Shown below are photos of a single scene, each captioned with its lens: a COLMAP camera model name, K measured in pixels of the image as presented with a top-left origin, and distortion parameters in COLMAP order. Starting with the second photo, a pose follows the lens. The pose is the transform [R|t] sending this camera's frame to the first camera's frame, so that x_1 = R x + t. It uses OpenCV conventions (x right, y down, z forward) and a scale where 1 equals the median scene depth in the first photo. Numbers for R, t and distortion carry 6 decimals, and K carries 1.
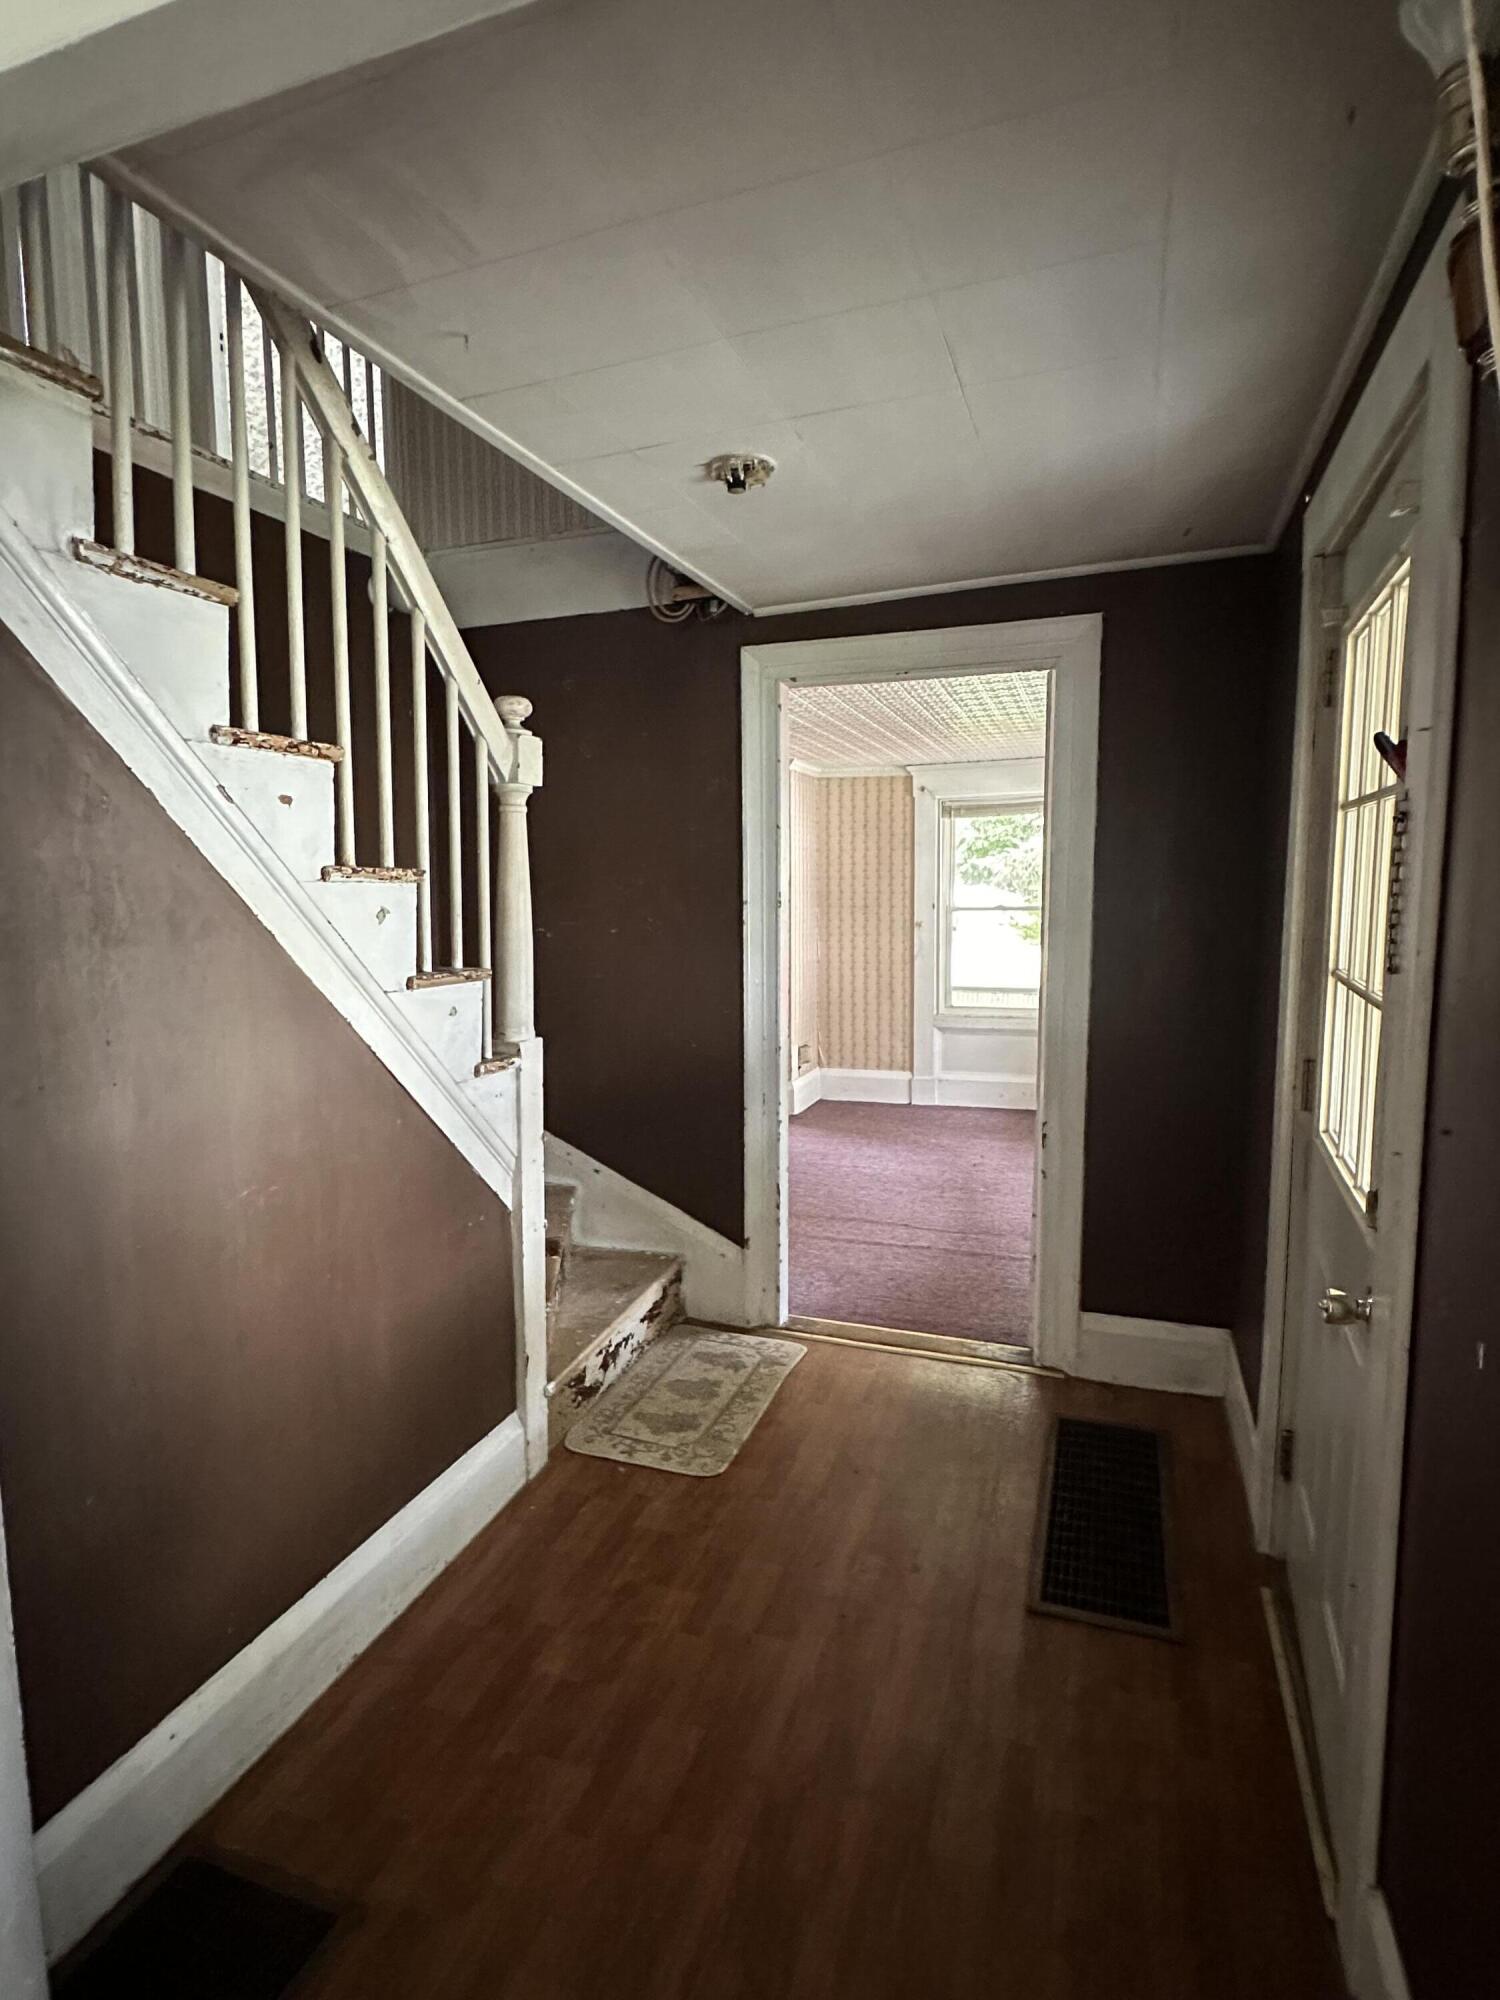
lens RADIAL K [[1034.2, 0, 747.3], [0, 1034.2, 993.7], [0, 0, 1]] dist [-0.000502, -0.000013]
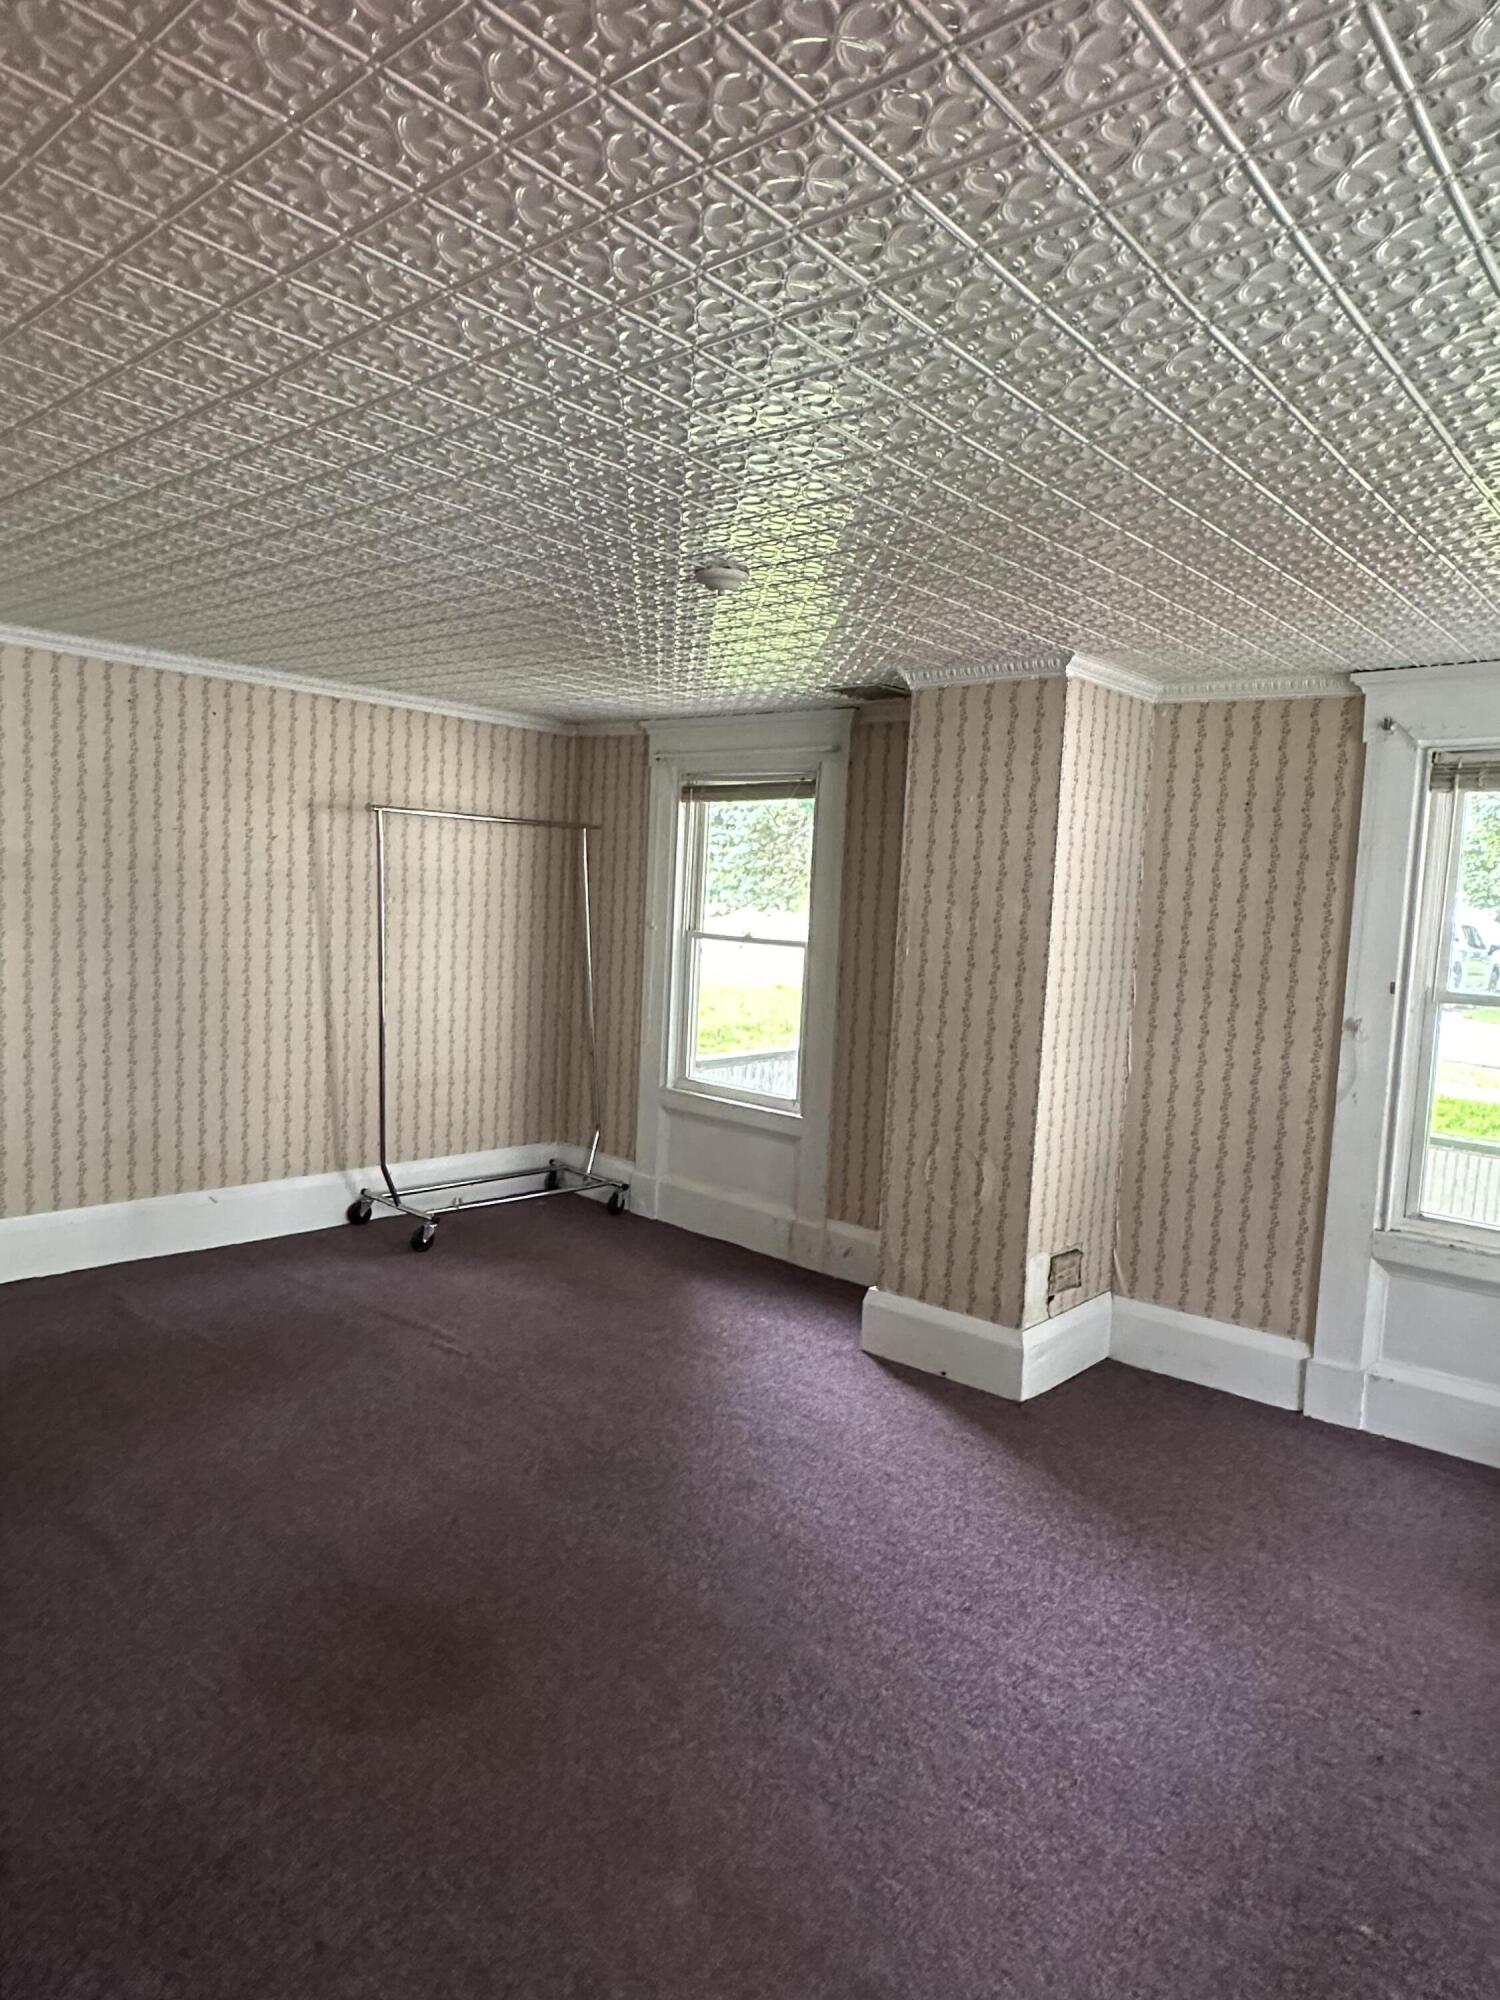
lens RADIAL K [[1235.3, 0, 748.7], [0, 1235.3, 1001.3], [0, 0, 1]] dist [-0.003322, 0.000311]
pose [[0.928020, 0.085843, -0.362506, 0.114541], [-0.093999, 0.995560, -0.004885, -0.049707], [0.360477, 0.038609, 0.931969, 0.400091]]
